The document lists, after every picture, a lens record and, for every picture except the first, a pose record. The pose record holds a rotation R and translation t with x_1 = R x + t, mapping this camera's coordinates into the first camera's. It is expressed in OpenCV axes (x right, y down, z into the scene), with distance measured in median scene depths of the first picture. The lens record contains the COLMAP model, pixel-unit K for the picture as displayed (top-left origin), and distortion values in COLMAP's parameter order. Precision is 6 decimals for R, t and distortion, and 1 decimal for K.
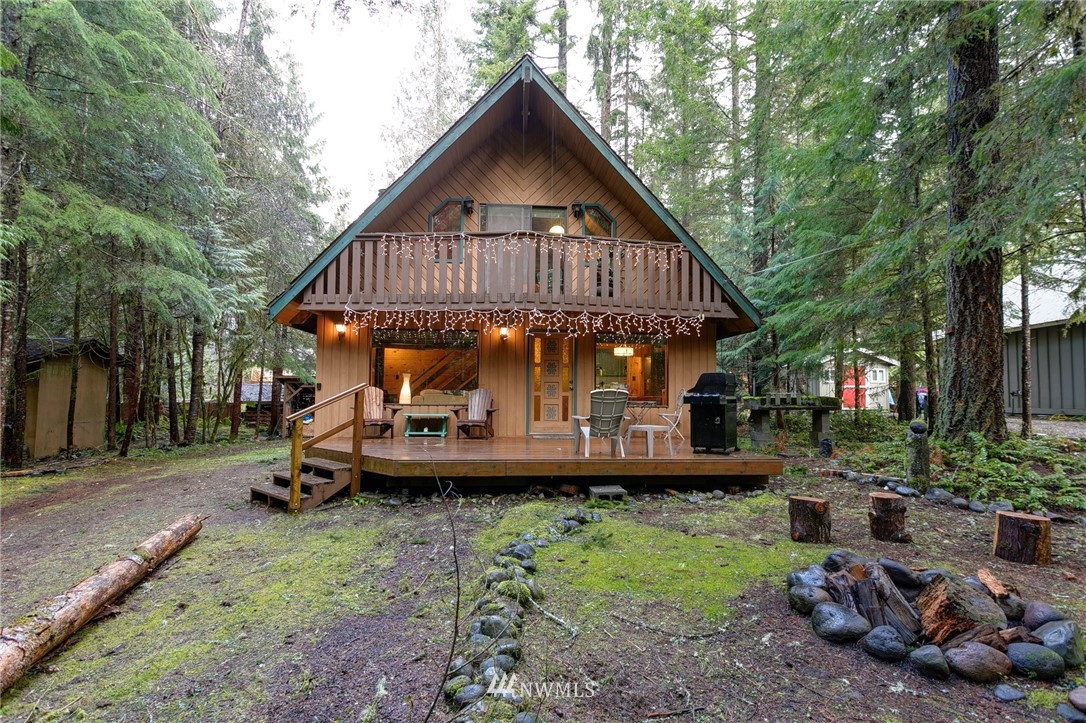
lens RADIAL K [[524.5, 0, 548.7], [0, 524.5, 366.5], [0, 0, 1]] dist [0.001823, 0.000862]
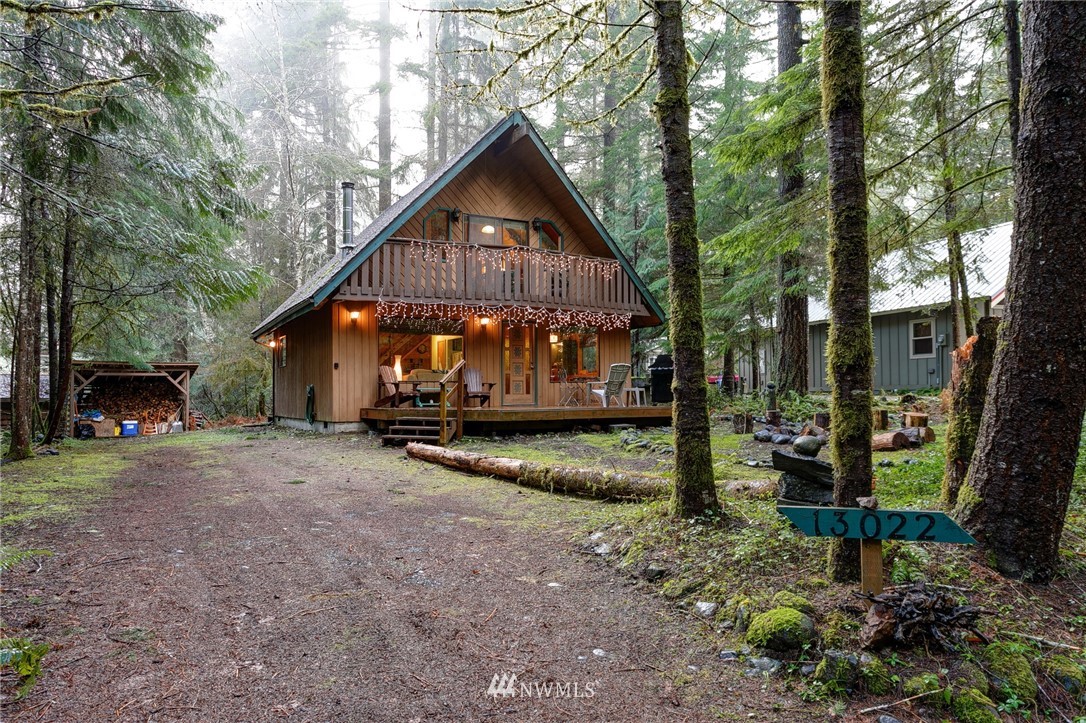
lens RADIAL K [[723.8, 0, 549.8], [0, 723.8, 367.8], [0, 0, 1]] dist [-0.006163, 0.000201]
pose [[0.910696, -0.000536, 0.413077, -0.701709], [-0.006815, 0.999844, 0.016321, 0.014346], [-0.413022, -0.017678, 0.910550, -0.653232]]
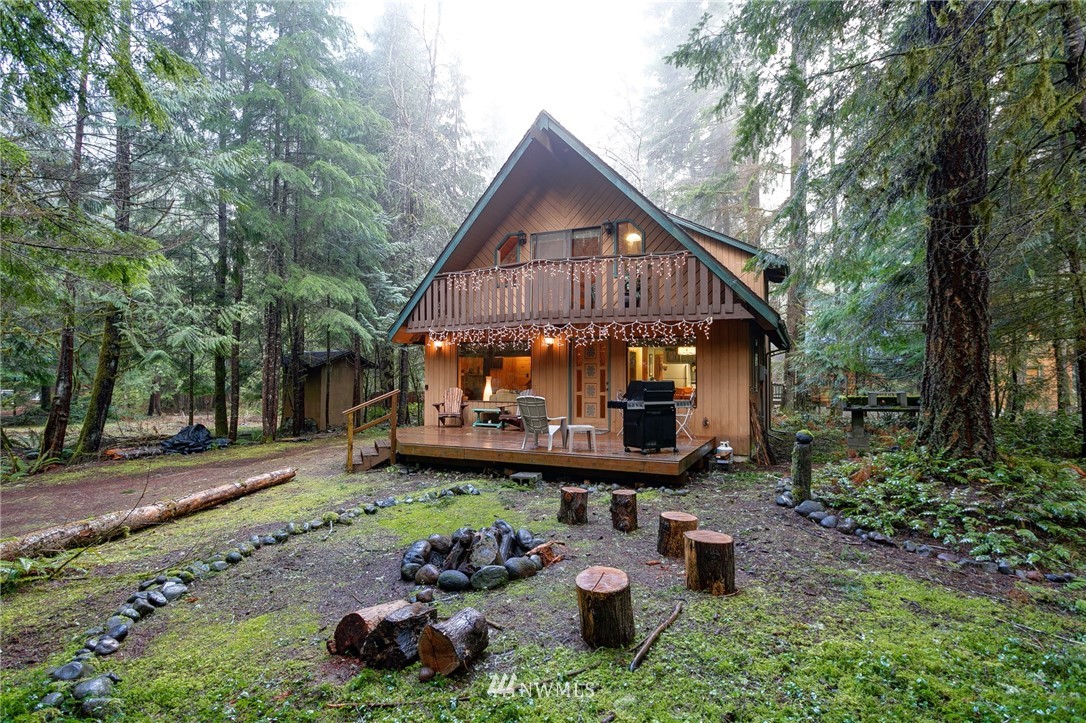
lens RADIAL K [[547.8, 0, 540.4], [0, 547.8, 360.2], [0, 0, 1]] dist [-0.014021, -0.000107]
pose [[0.866155, -0.022270, -0.499279, 0.558027], [0.030868, 0.999483, 0.008969, -0.037778], [0.498821, -0.023180, 0.866395, -0.086390]]
